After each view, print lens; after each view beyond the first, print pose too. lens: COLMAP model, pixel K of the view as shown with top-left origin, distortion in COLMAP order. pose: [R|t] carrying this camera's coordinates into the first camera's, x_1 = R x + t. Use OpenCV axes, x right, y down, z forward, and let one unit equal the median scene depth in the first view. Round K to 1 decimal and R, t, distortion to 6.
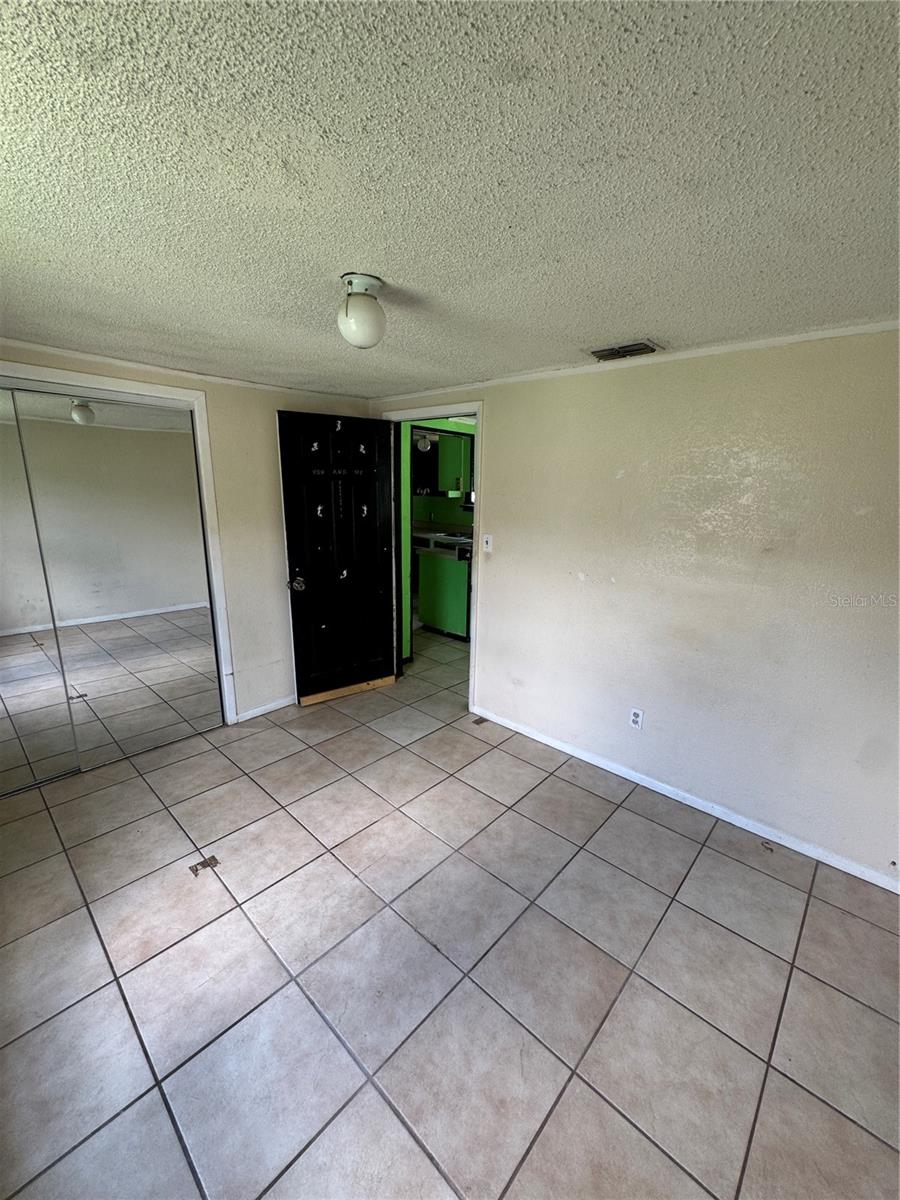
lens RADIAL K [[485.0, 0, 450.0], [0, 485.0, 600.0], [0, 0, 1]] dist [-0.002534, 0.000346]
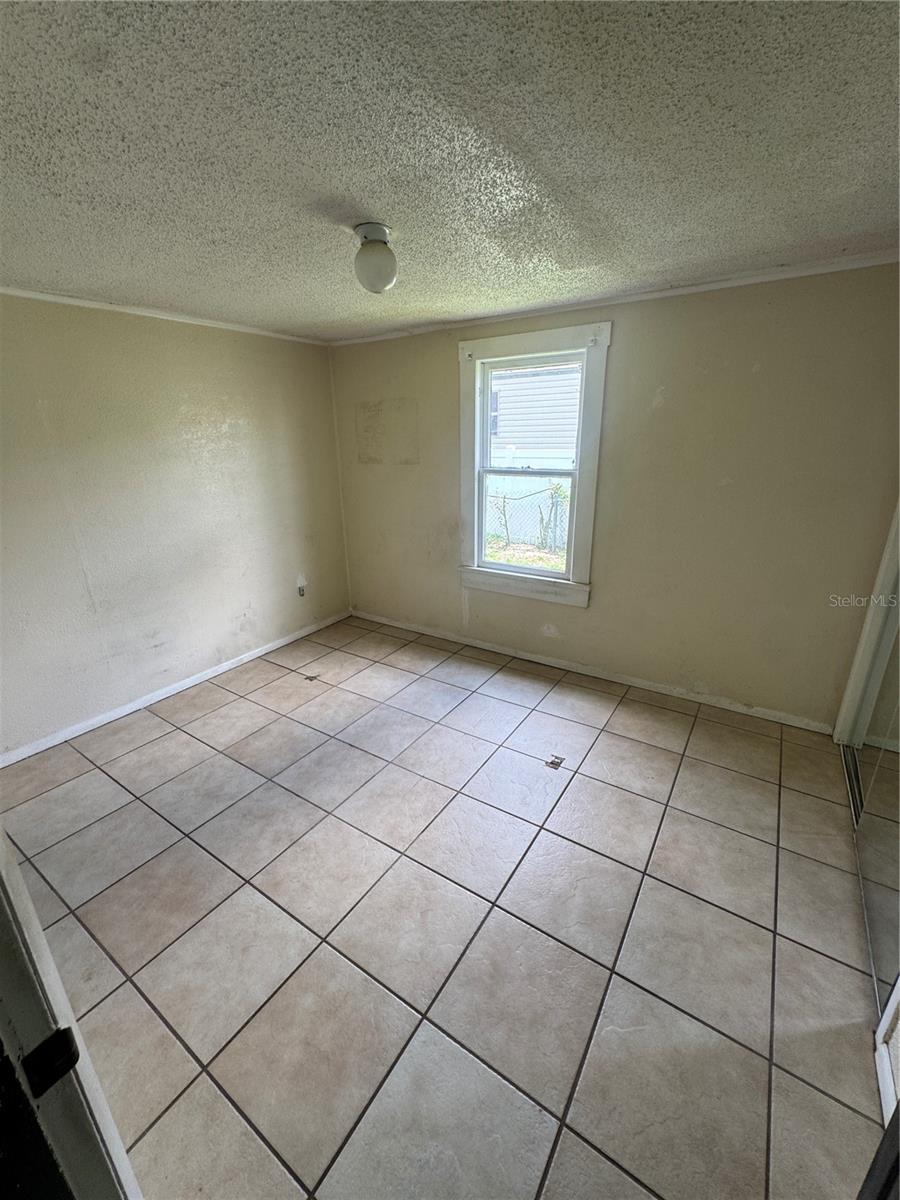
lens RADIAL K [[485.0, 0, 450.0], [0, 485.0, 600.0], [0, 0, 1]] dist [-0.002534, 0.000346]
pose [[-0.986947, 0.047451, -0.153896, -0.095317], [-0.042823, 0.843880, 0.534820, -0.368003], [0.155247, 0.534429, -0.830833, 1.629723]]
